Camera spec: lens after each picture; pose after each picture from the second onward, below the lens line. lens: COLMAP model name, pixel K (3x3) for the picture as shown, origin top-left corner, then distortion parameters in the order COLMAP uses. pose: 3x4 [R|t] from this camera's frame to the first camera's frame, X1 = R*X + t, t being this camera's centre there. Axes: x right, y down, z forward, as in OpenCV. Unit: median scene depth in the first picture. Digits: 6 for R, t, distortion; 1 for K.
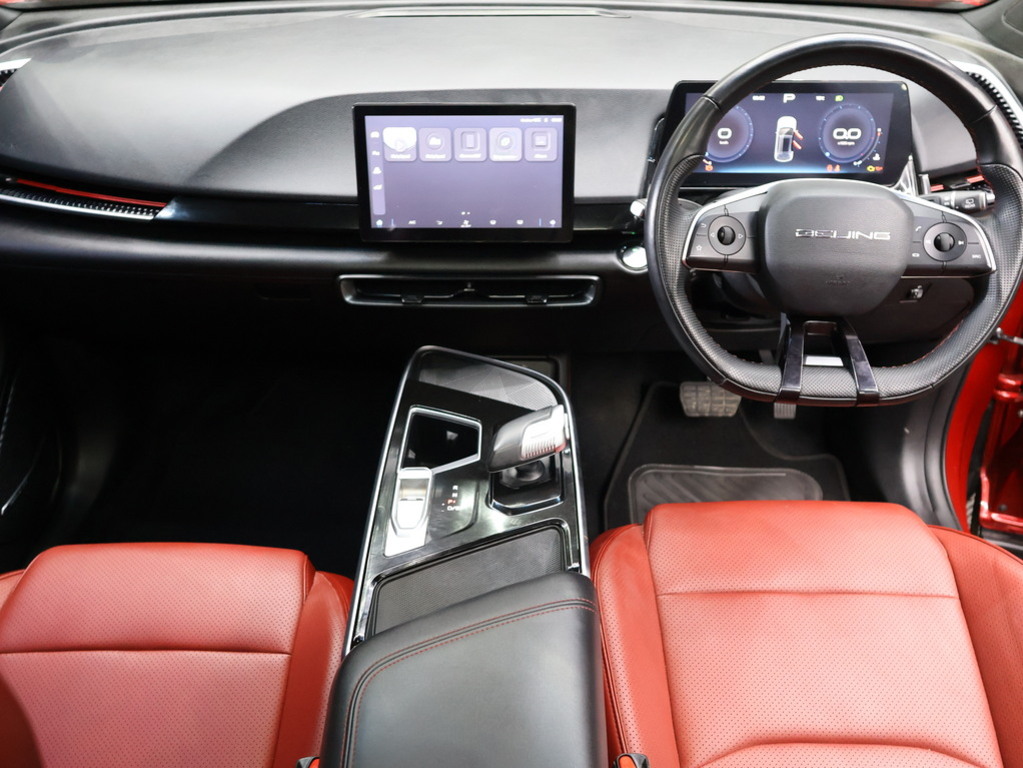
lens RADIAL K [[857.0, 0, 506.1], [0, 857.0, 382.4], [0, 0, 1]] dist [-0.021532, 0.005739]
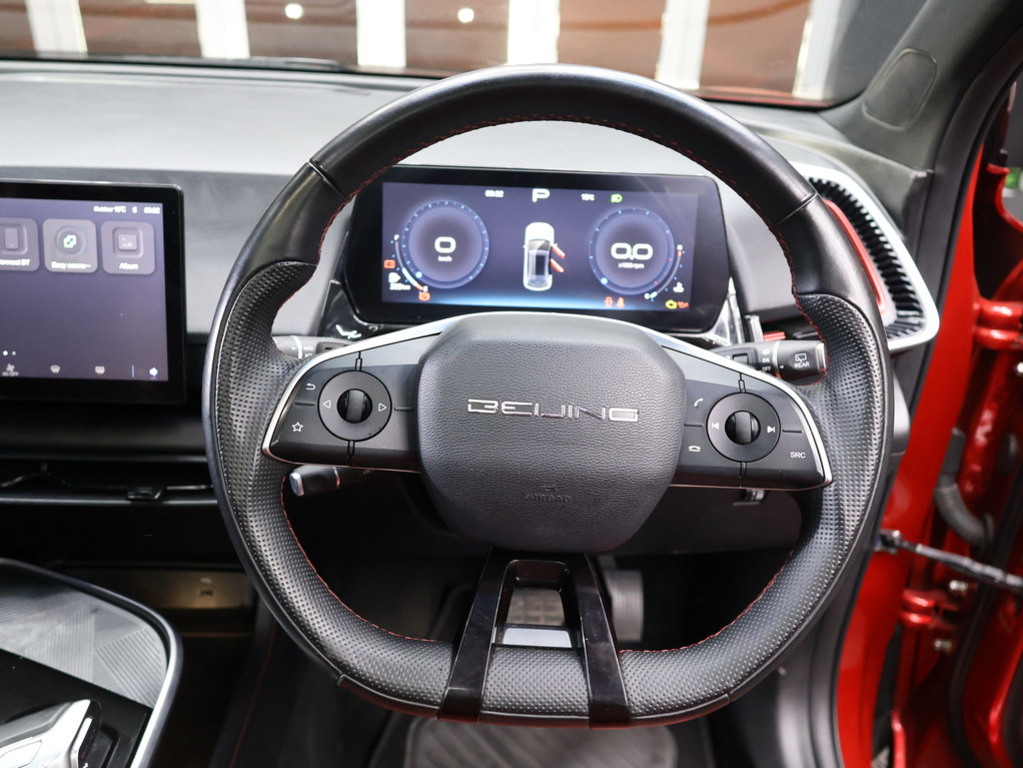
lens RADIAL K [[857.0, 0, 515.6], [0, 857.0, 377.3], [0, 0, 1]] dist [-0.021532, 0.005739]
pose [[0.997960, 0.029076, 0.056839, 0.278736], [-0.018902, 0.984923, -0.171956, -0.081682], [-0.060982, 0.170531, 0.983463, 0.376899]]
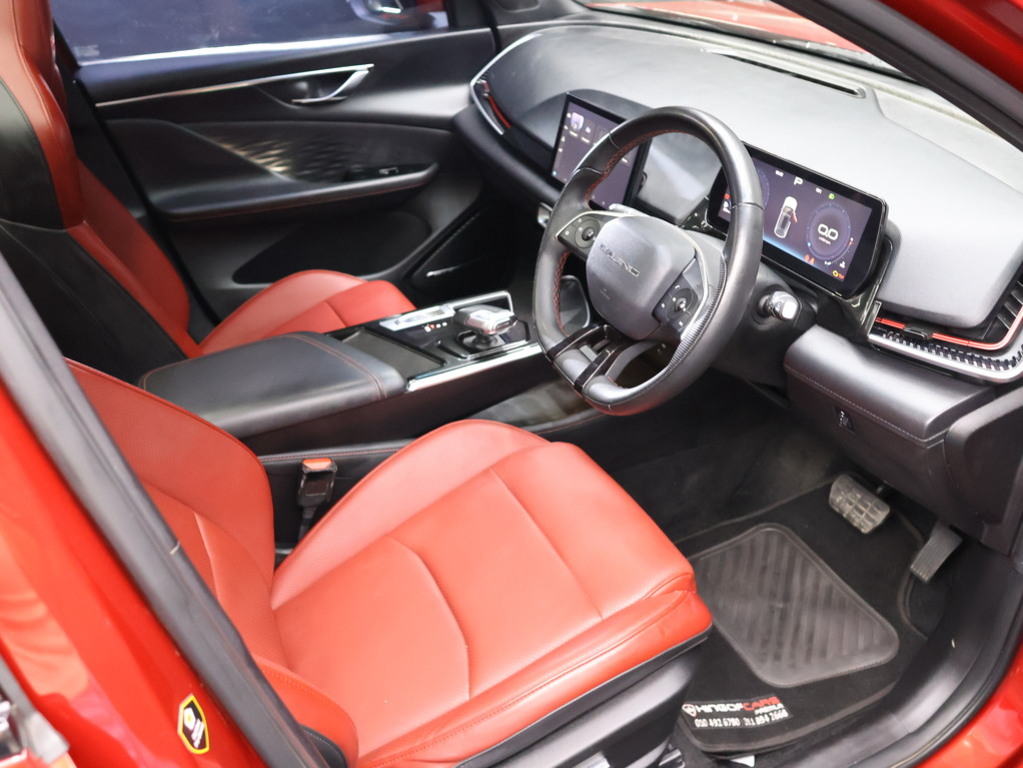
lens RADIAL K [[857.0, 0, 515.8], [0, 857.0, 381.6], [0, 0, 1]] dist [-0.021532, 0.005739]
pose [[0.451532, 0.477054, -0.754015, 1.100988], [-0.496172, 0.836604, 0.232180, -0.195583], [0.741574, 0.269285, 0.614454, 0.142586]]
